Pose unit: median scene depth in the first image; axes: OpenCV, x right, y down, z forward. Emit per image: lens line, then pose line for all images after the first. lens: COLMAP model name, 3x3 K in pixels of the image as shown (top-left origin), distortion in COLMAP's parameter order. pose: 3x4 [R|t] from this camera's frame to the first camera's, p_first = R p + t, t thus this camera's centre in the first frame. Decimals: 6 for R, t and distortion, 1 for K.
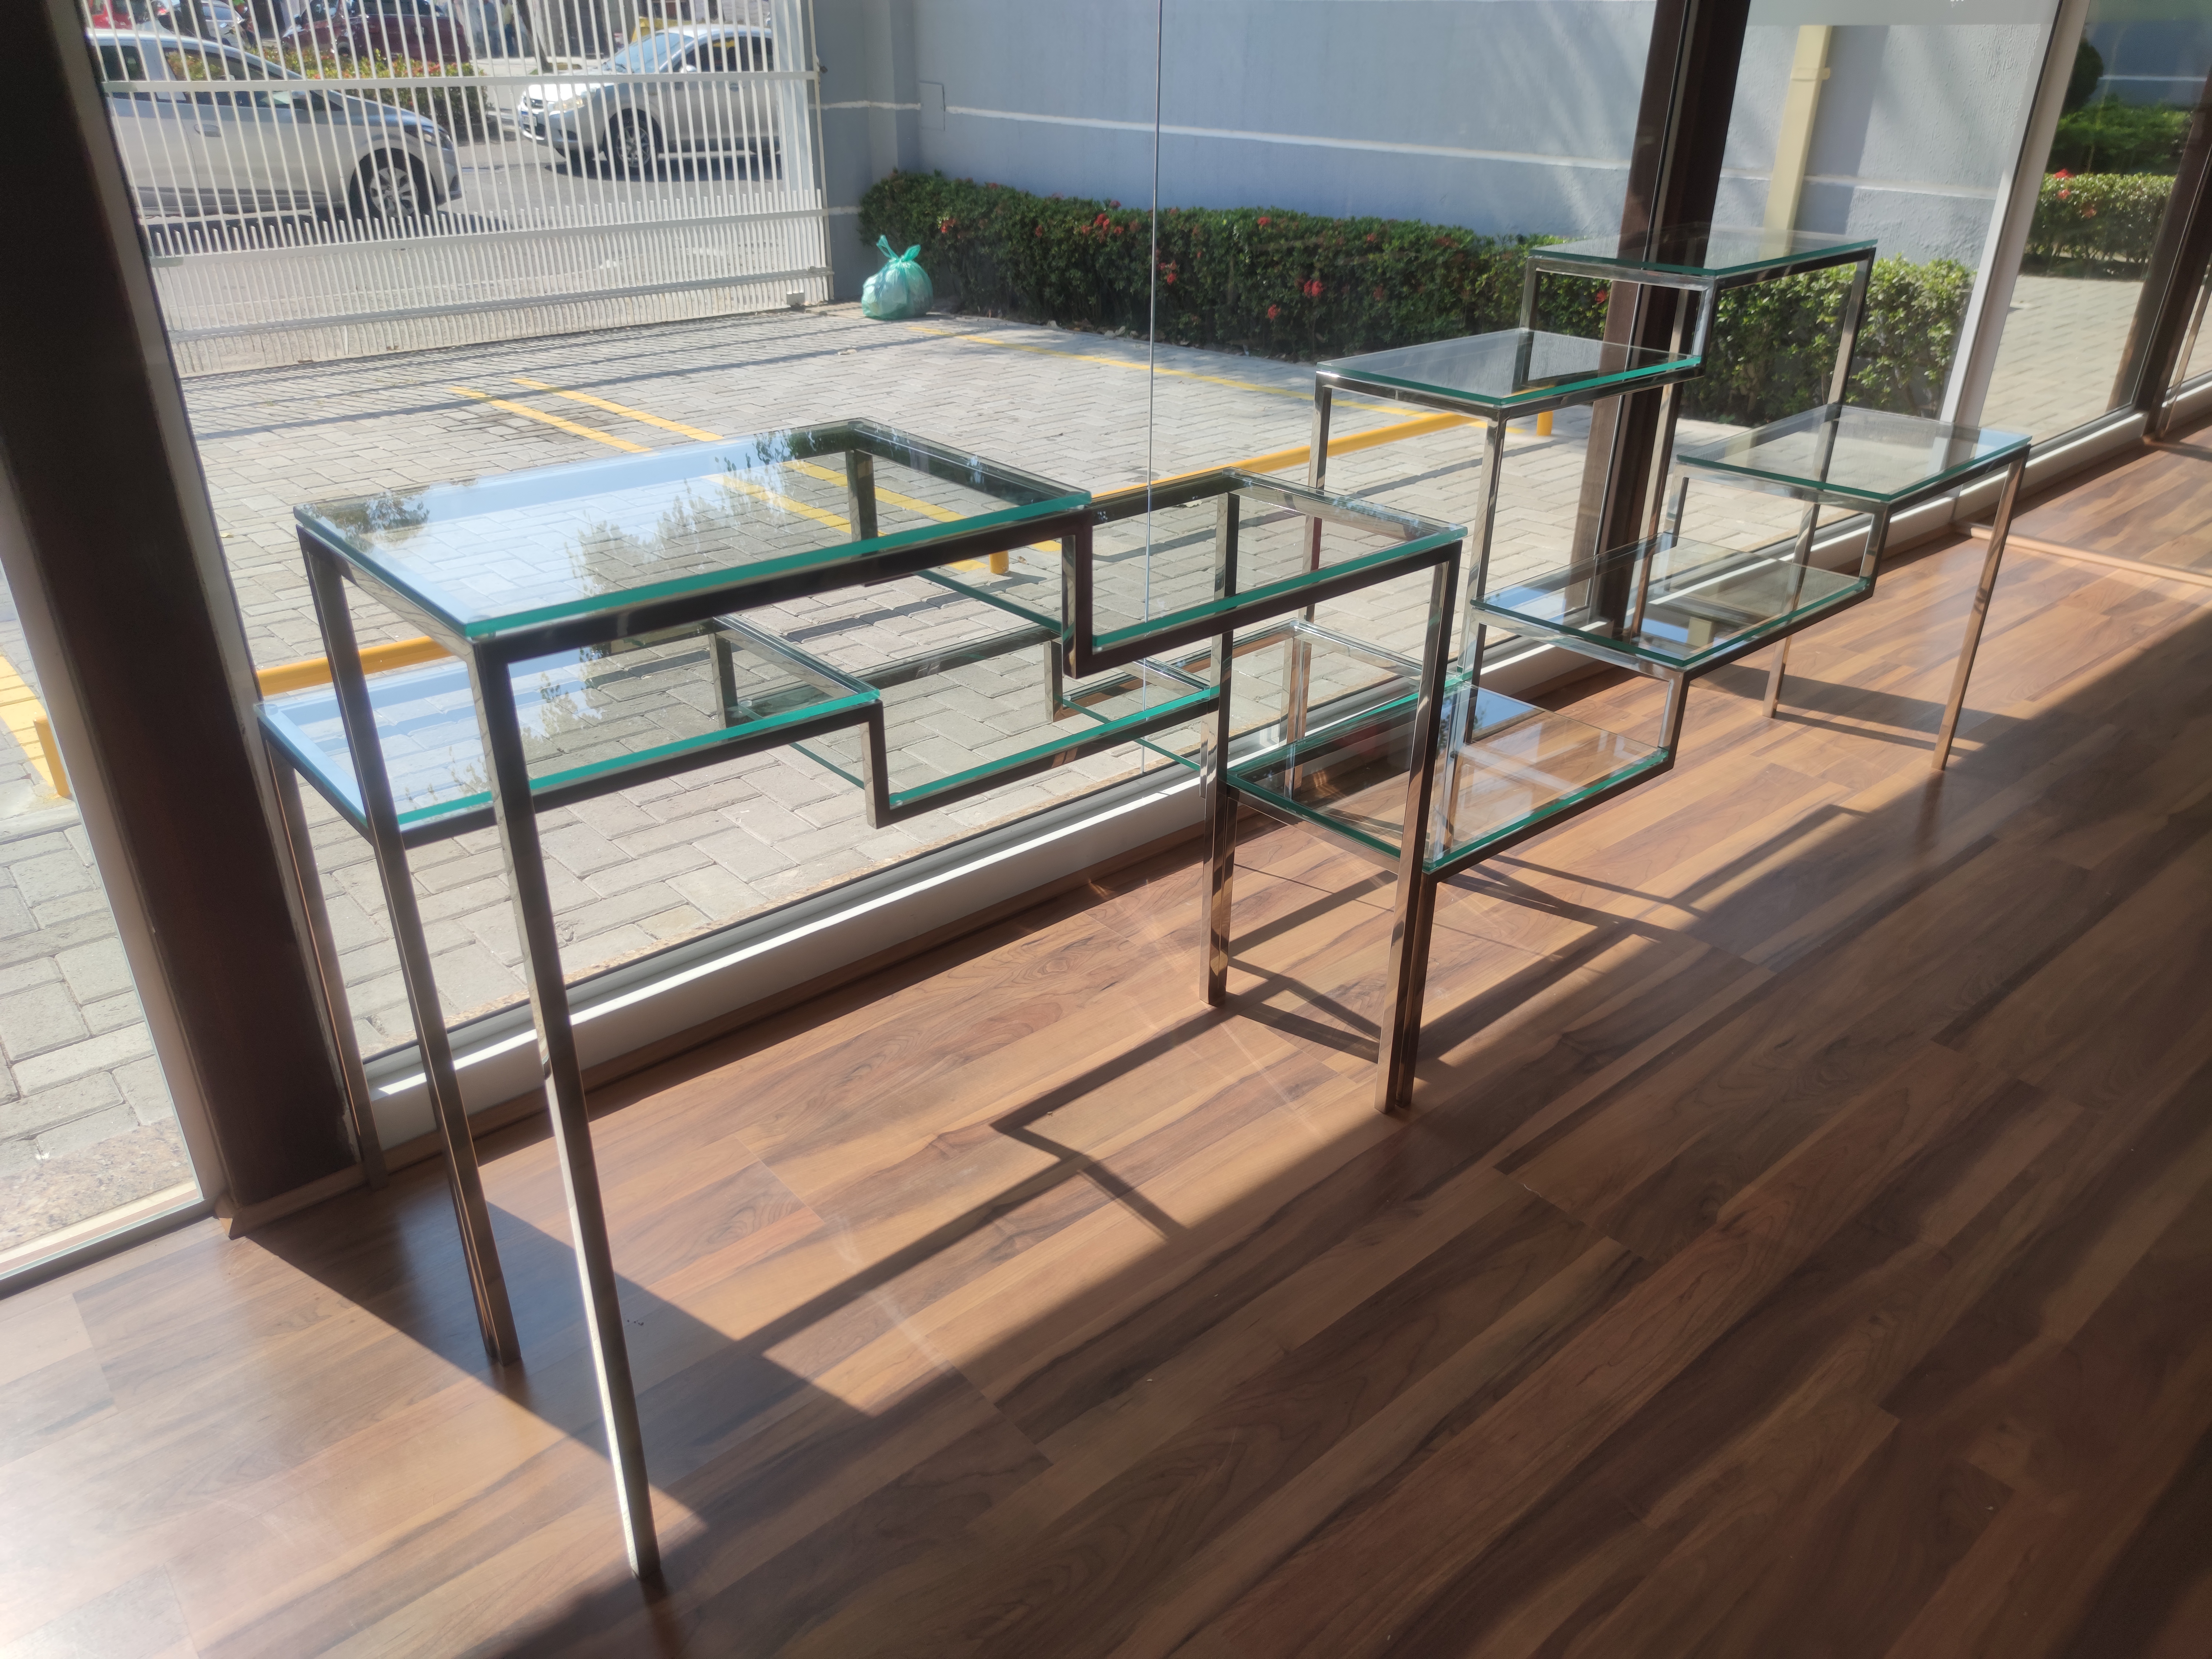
lens RADIAL K [[1545.5, 0, 1106.0], [0, 1545.5, 829.5], [0, 0, 1]] dist [0.052446, -0.039170]
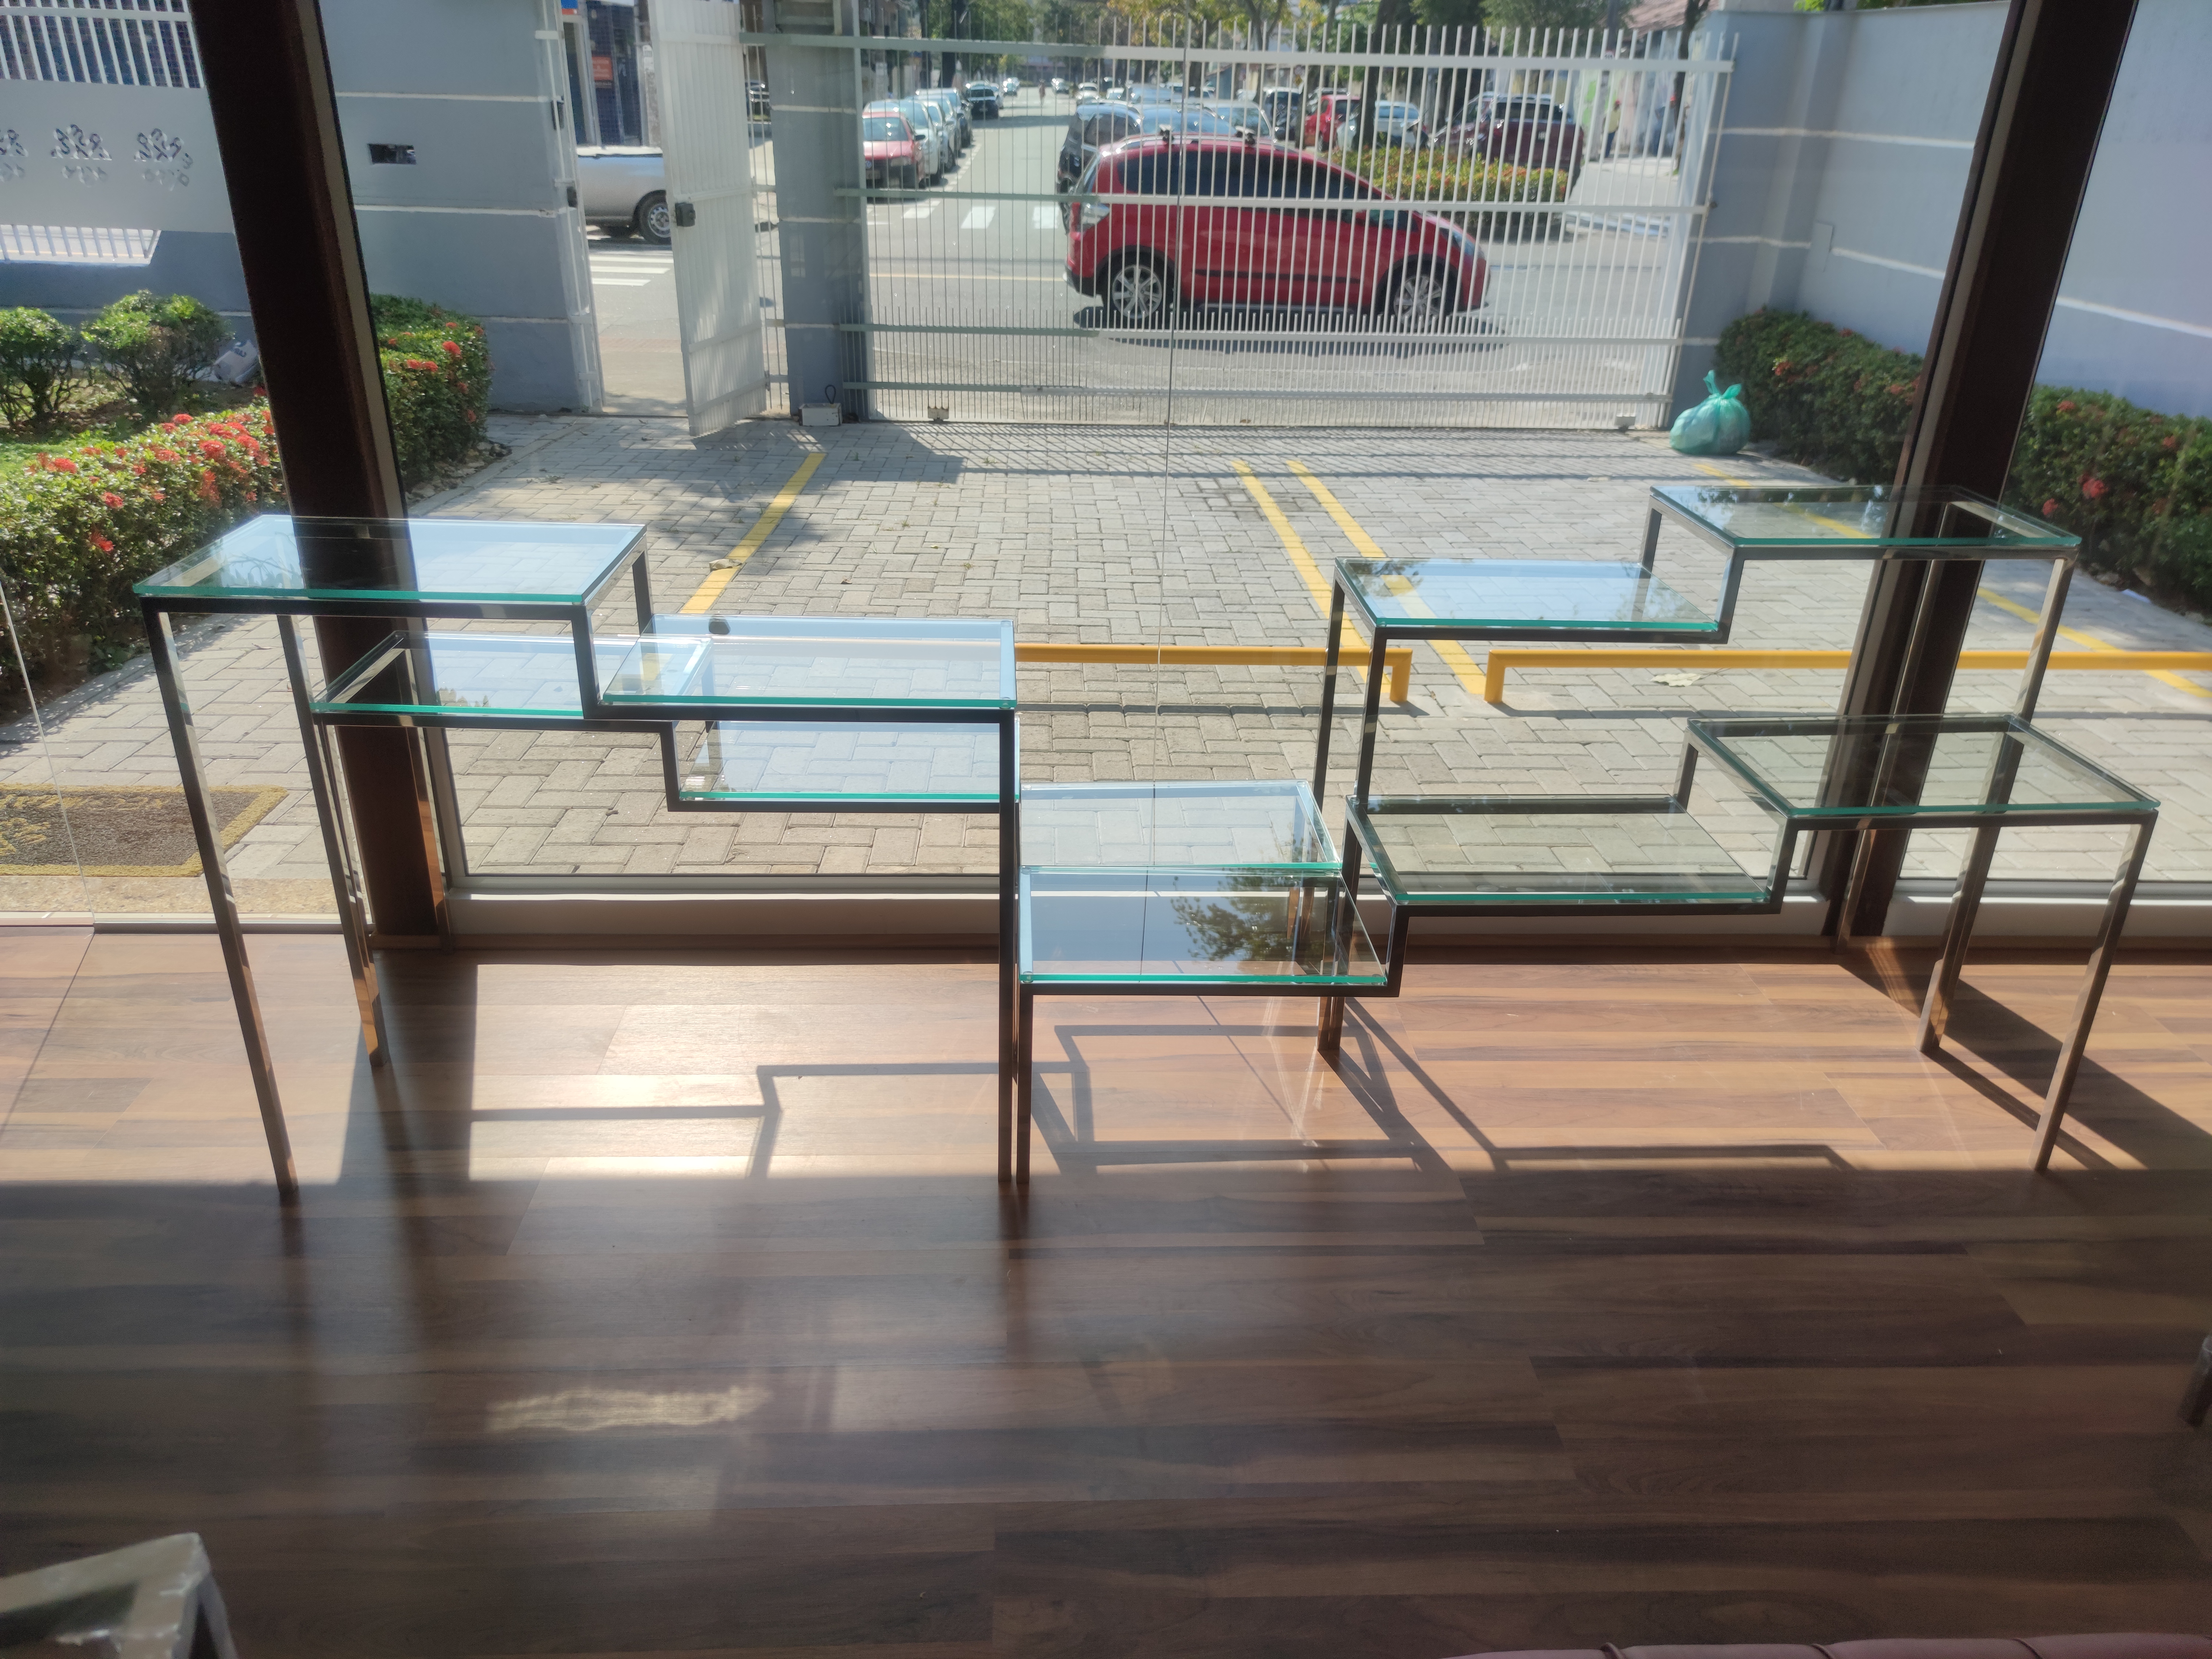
lens RADIAL K [[1545.5, 0, 1106.0], [0, 1545.5, 829.5], [0, 0, 1]] dist [0.052446, -0.039170]
pose [[0.792278, 0.274822, -0.544765, 0.178588], [-0.302260, 0.952350, 0.040849, -0.030856], [0.530033, 0.132297, 0.837593, 0.008002]]
